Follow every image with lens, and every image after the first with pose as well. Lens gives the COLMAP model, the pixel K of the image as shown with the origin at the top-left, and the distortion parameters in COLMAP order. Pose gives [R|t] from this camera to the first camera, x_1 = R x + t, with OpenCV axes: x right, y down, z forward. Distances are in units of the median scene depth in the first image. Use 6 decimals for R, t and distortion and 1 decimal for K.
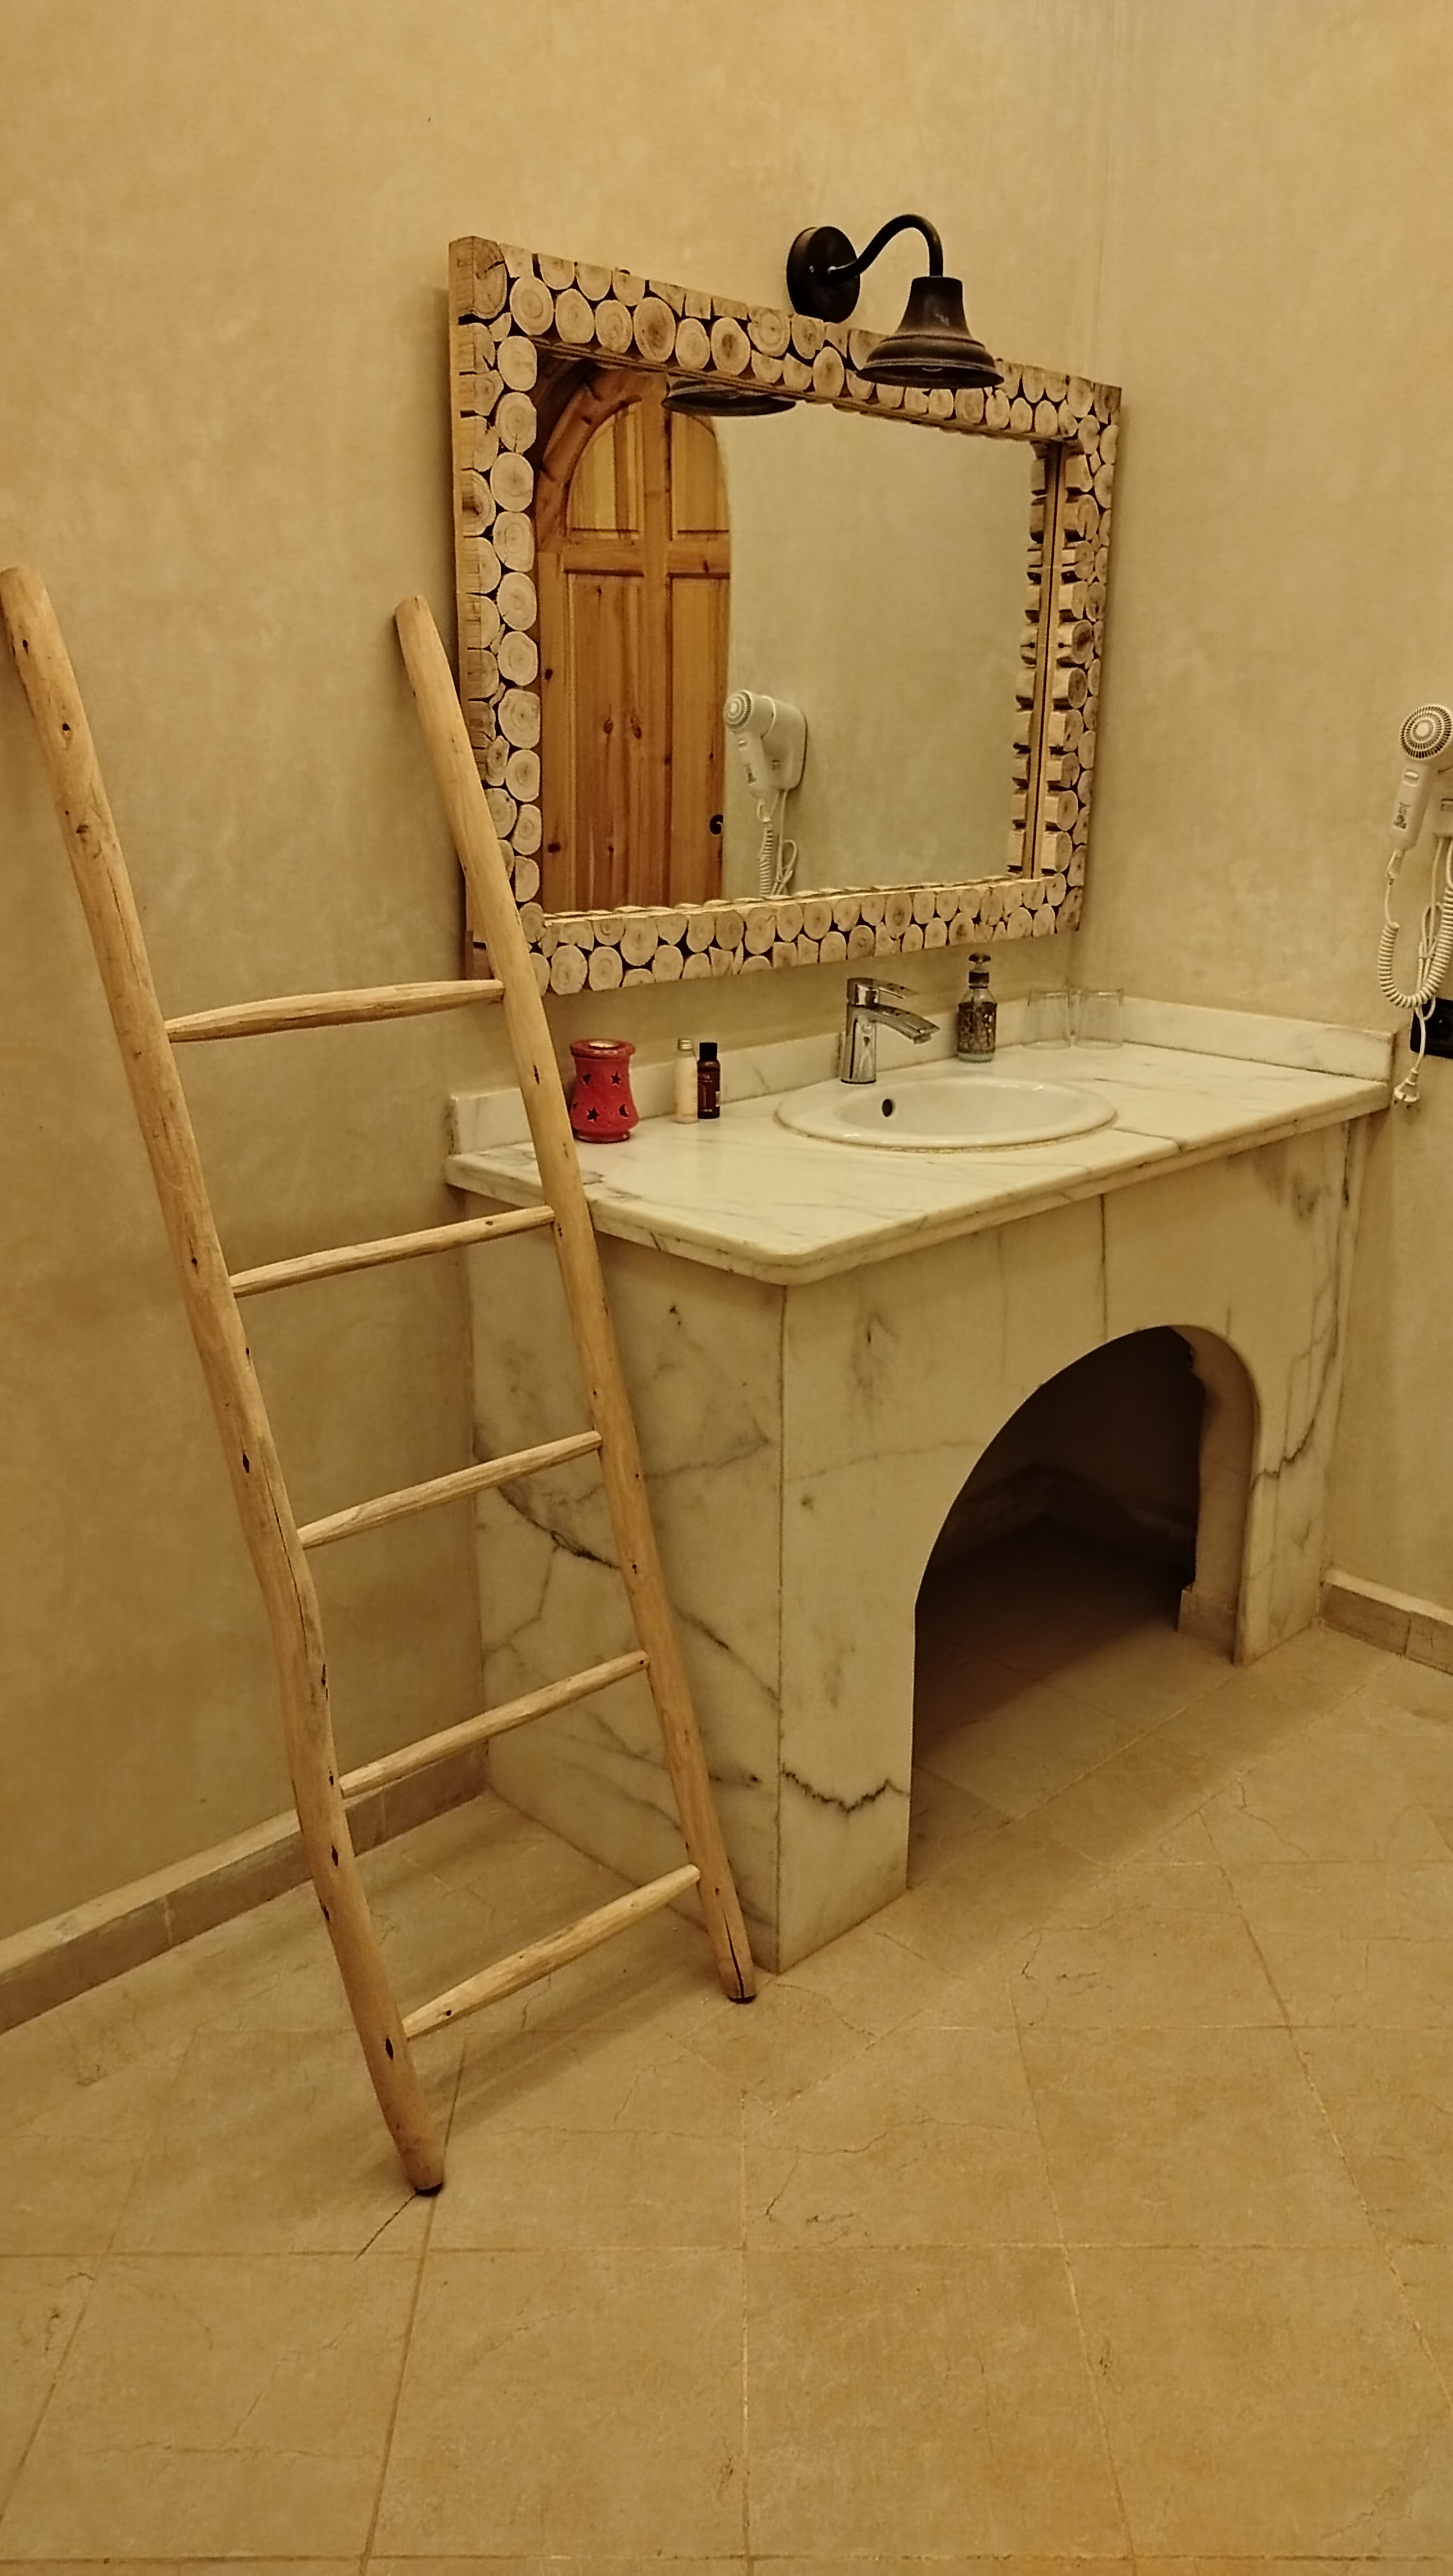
lens RADIAL K [[1804.1, 0, 736.4], [0, 1804.1, 1278.7], [0, 0, 1]] dist [-0.007185, 0.004122]
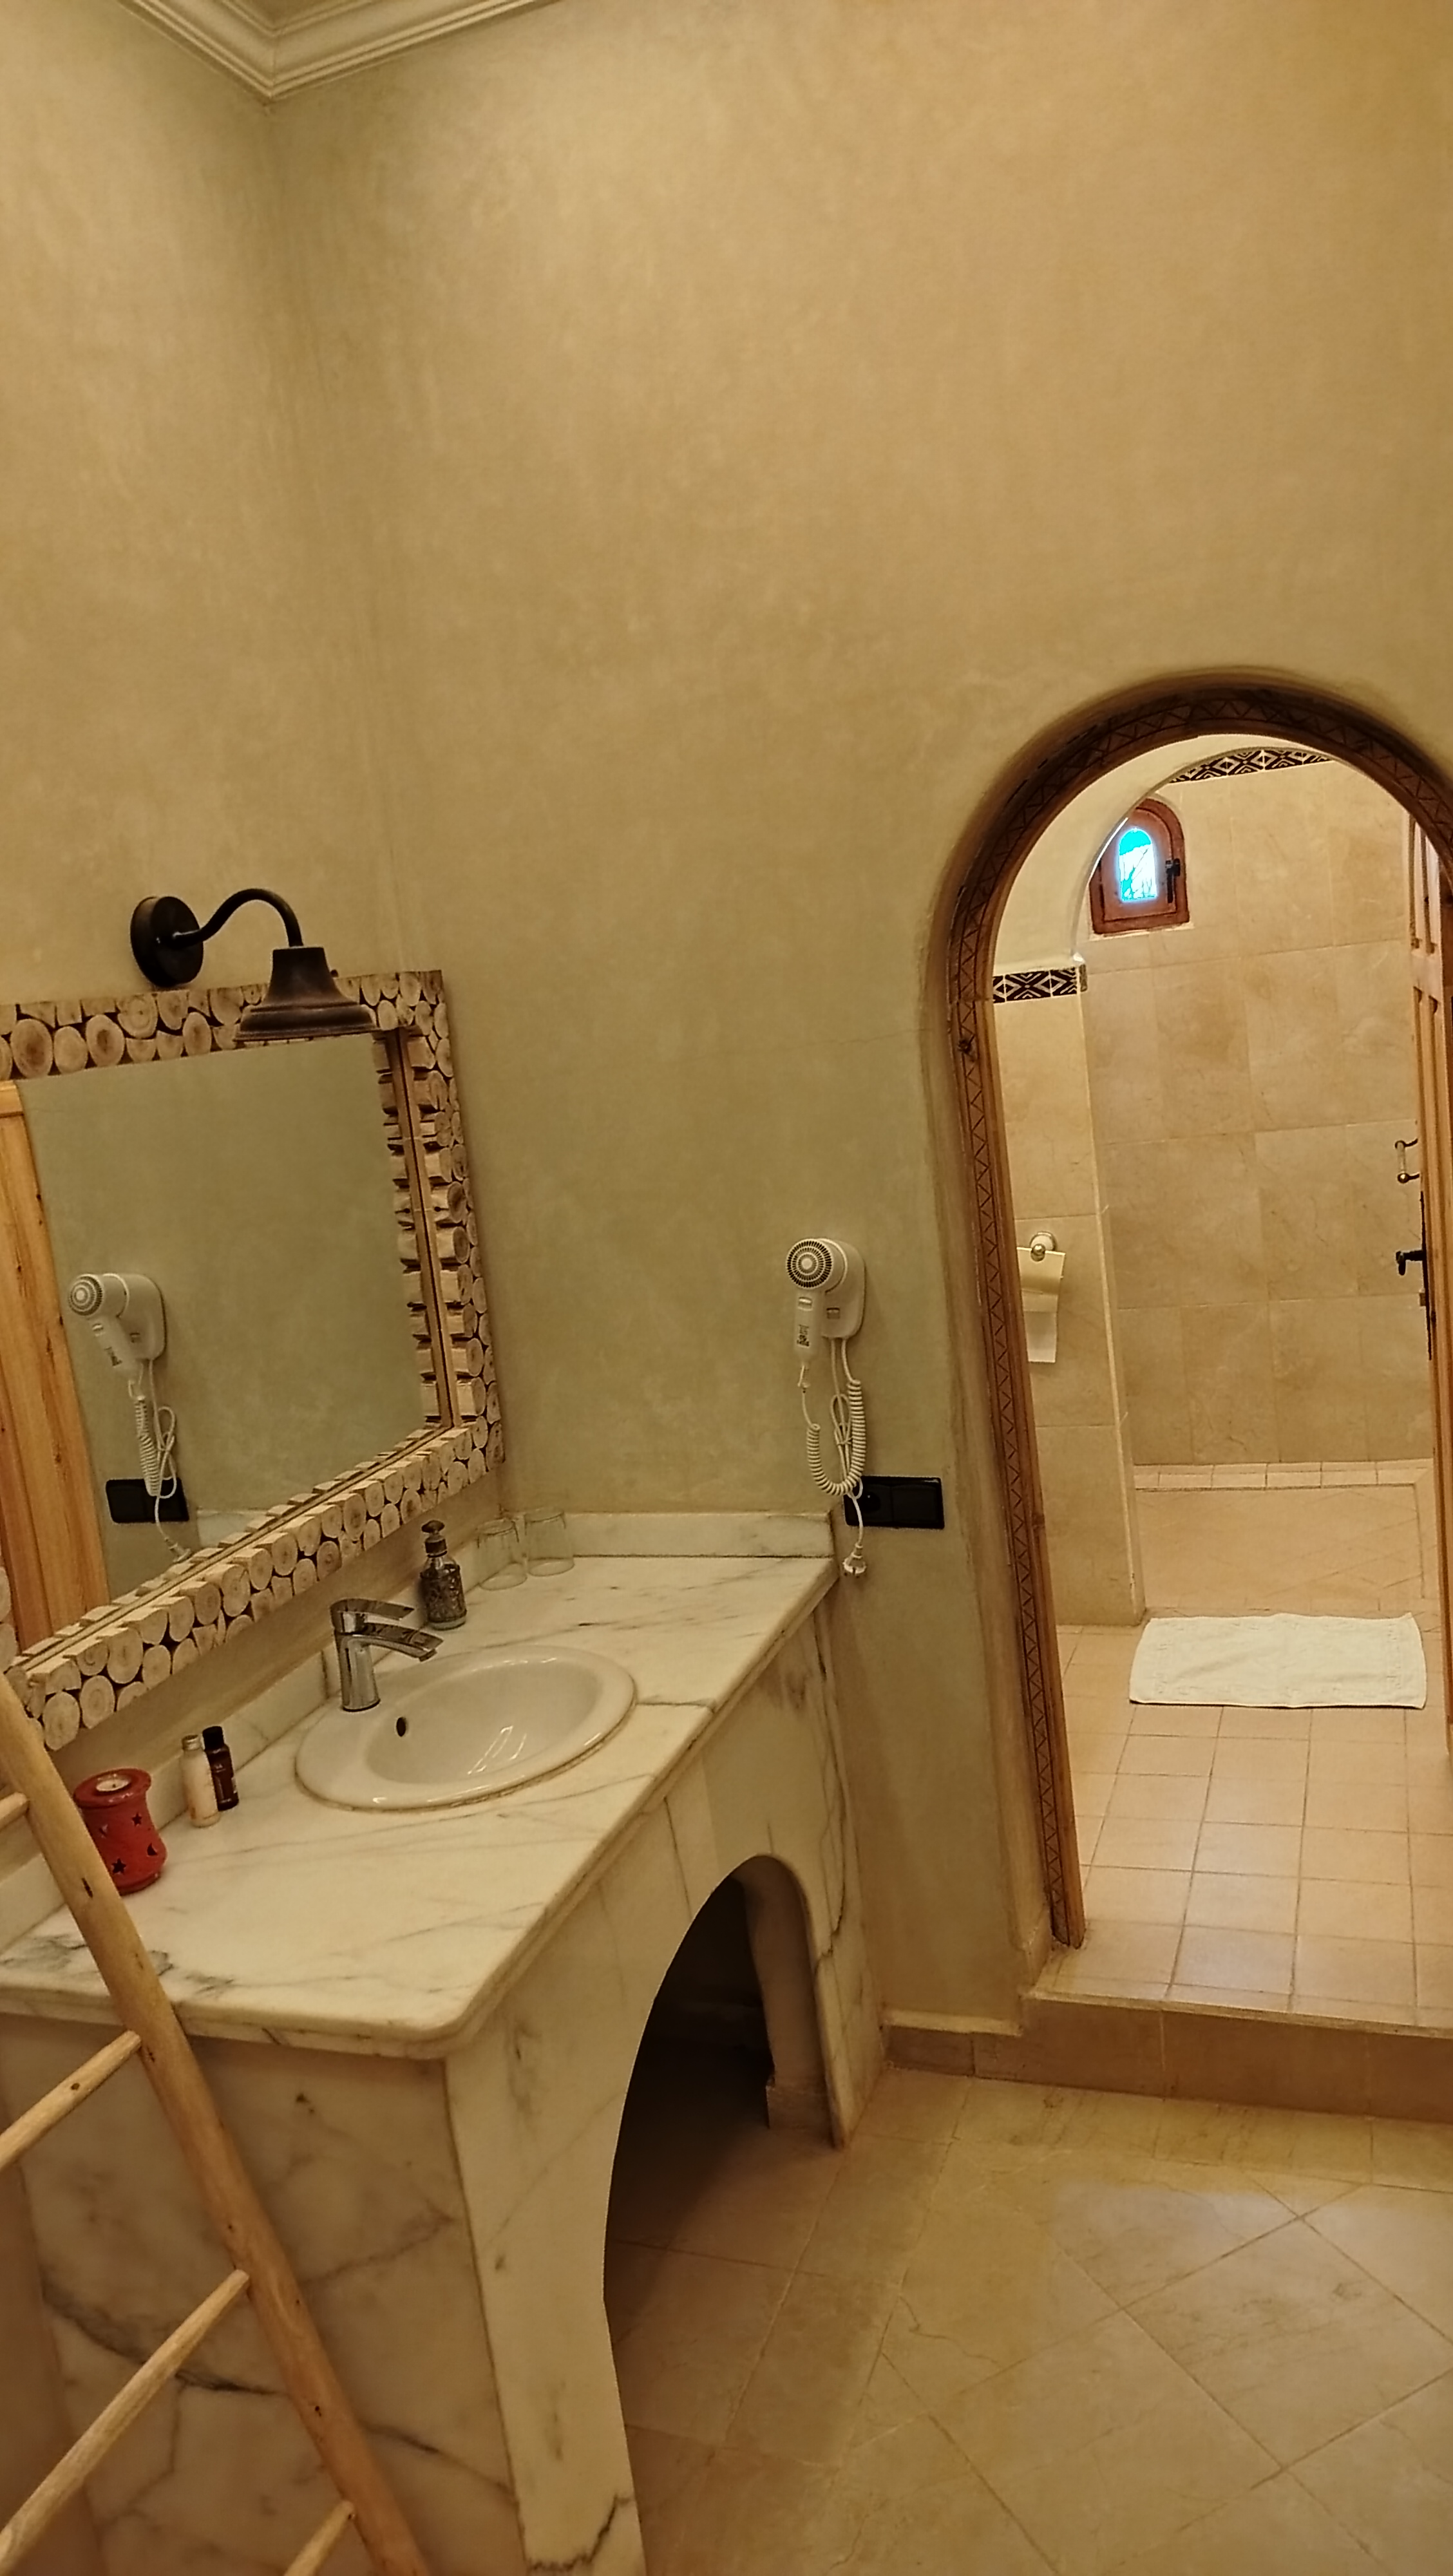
lens RADIAL K [[1800.3, 0, 731.8], [0, 1800.3, 1281.6], [0, 0, 1]] dist [0.008758, -0.001273]
pose [[0.893548, -0.187998, 0.407711, -0.103197], [0.249780, 0.962756, -0.103491, -0.176772], [-0.373070, 0.194312, 0.907227, 0.017548]]
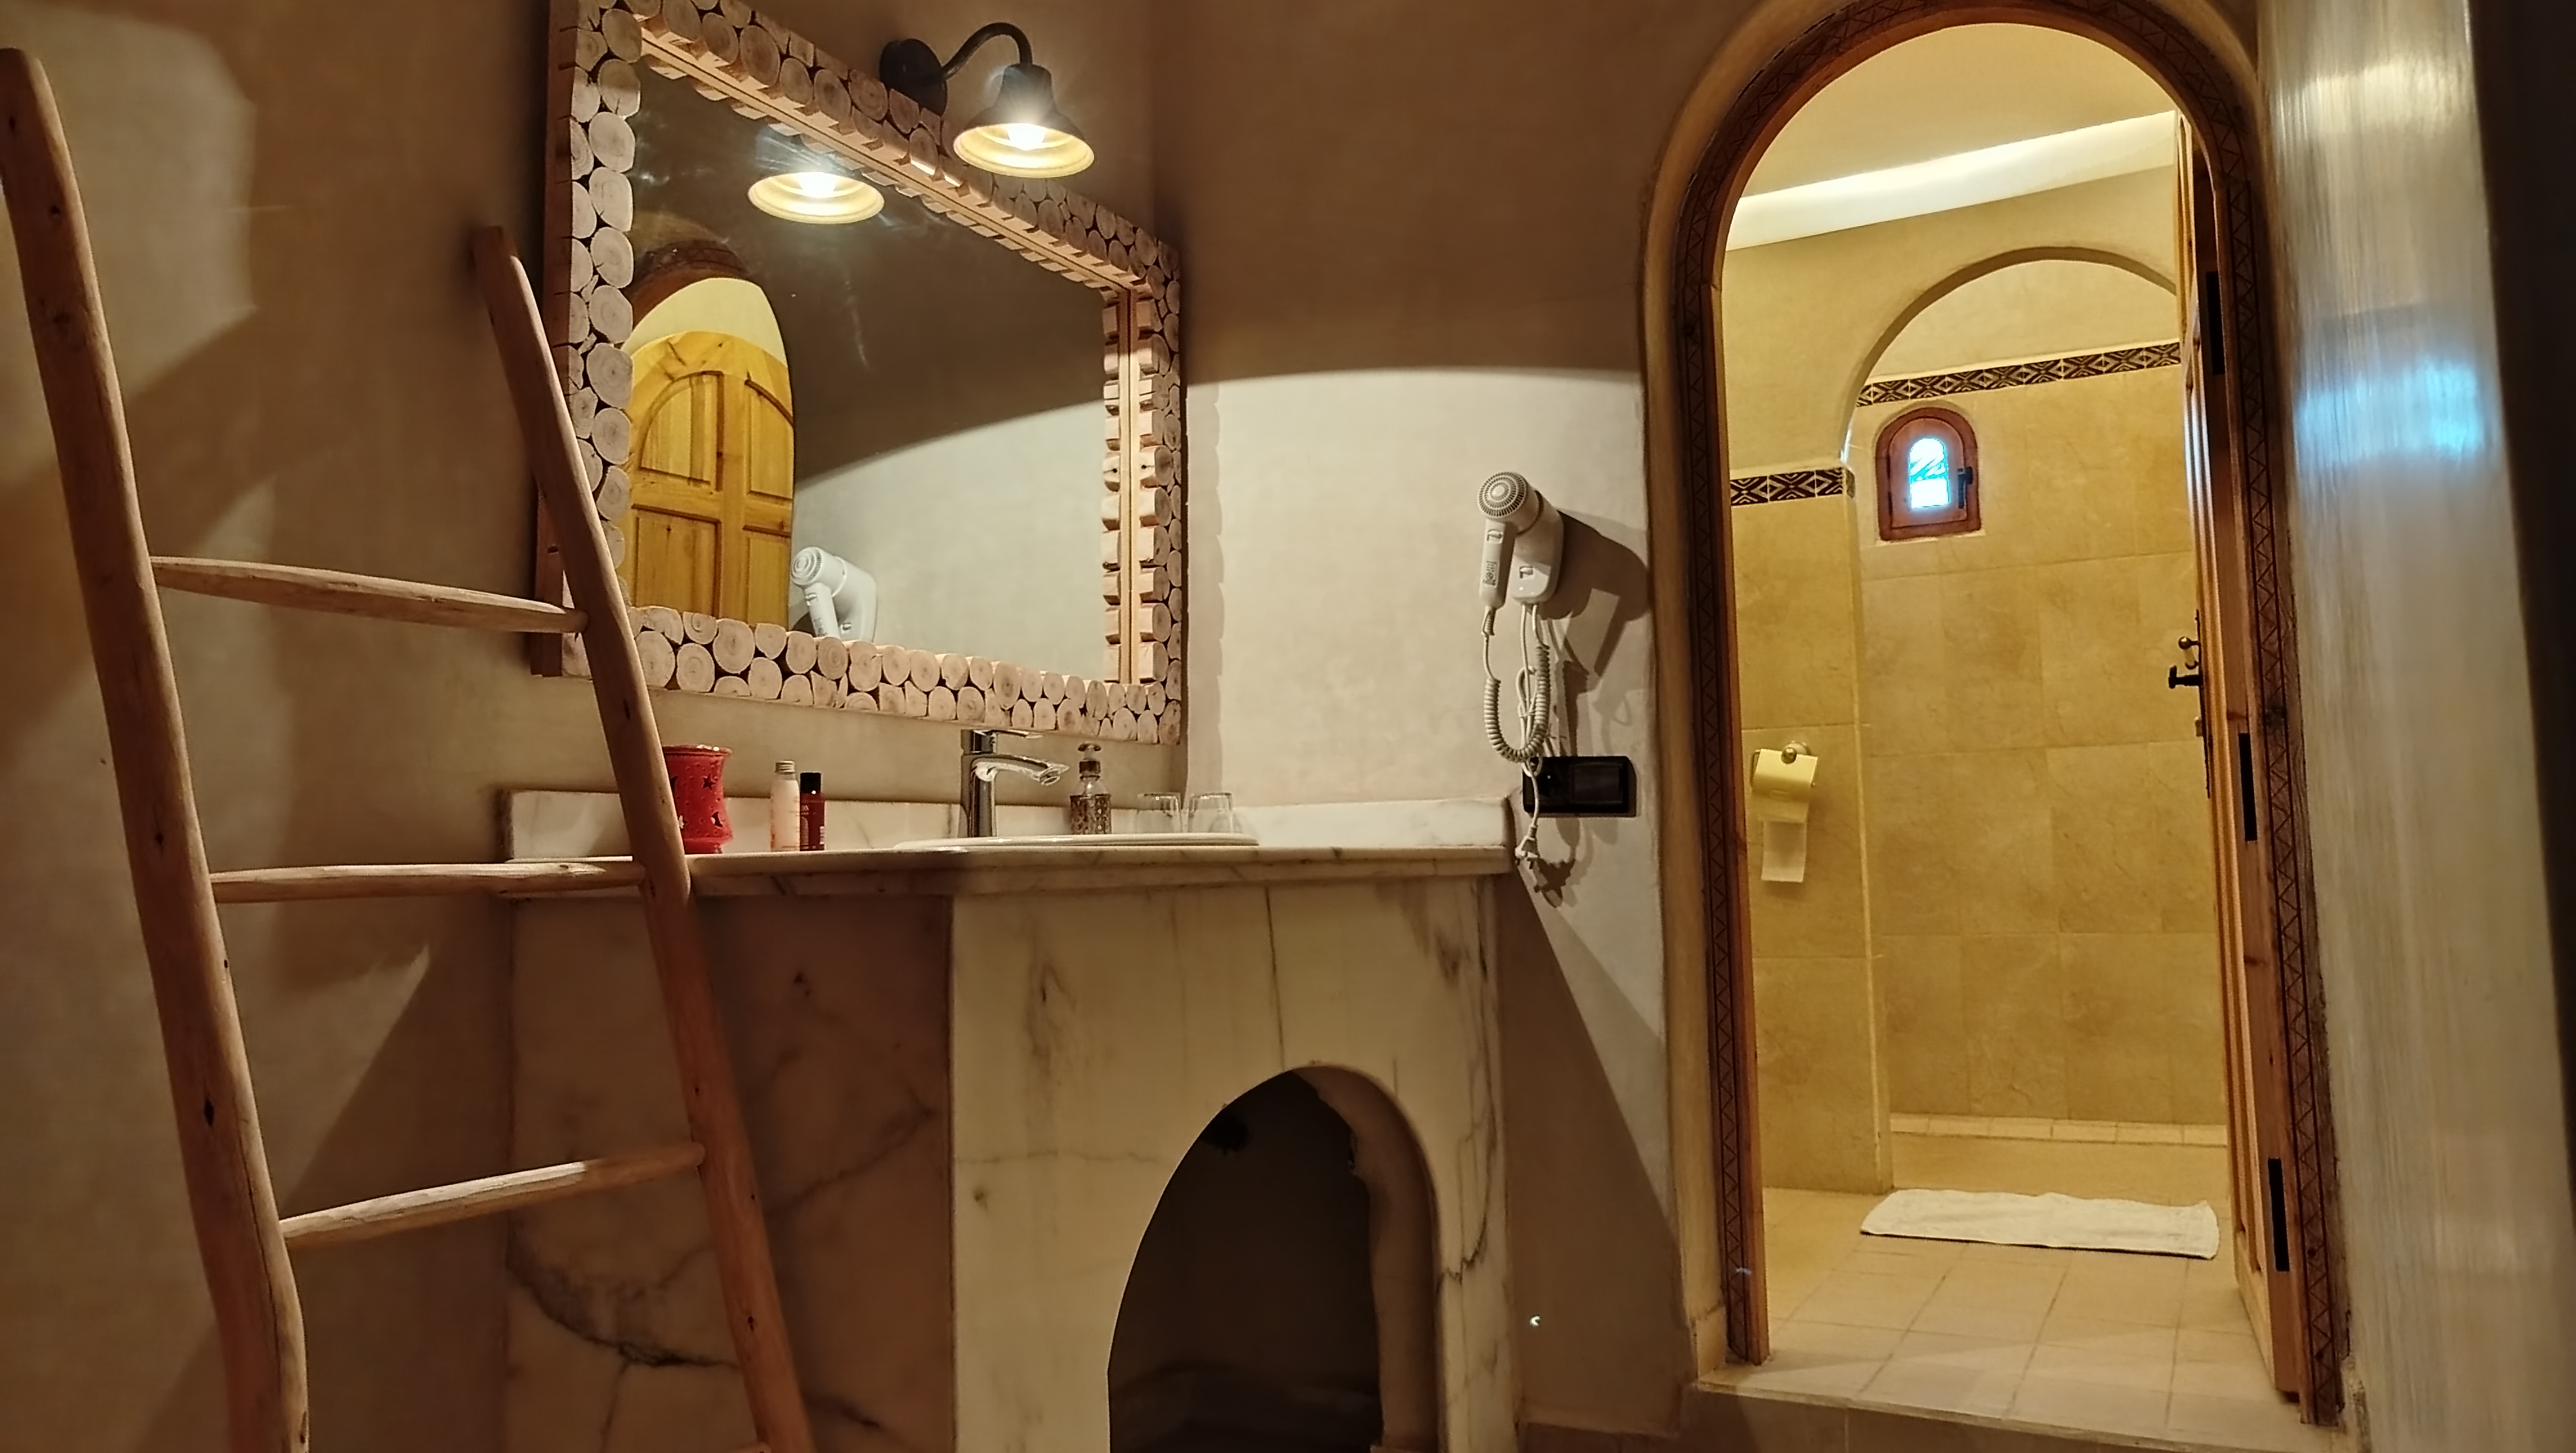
lens RADIAL K [[1804.1, 0, 1284.4], [0, 1804.1, 716.4], [0, 0, 1]] dist [-0.007185, 0.004122]
pose [[0.955077, -0.000635, 0.296358, -0.052072], [0.113323, 0.924783, -0.363227, 0.176804], [-0.273836, 0.380494, 0.883311, 0.133557]]
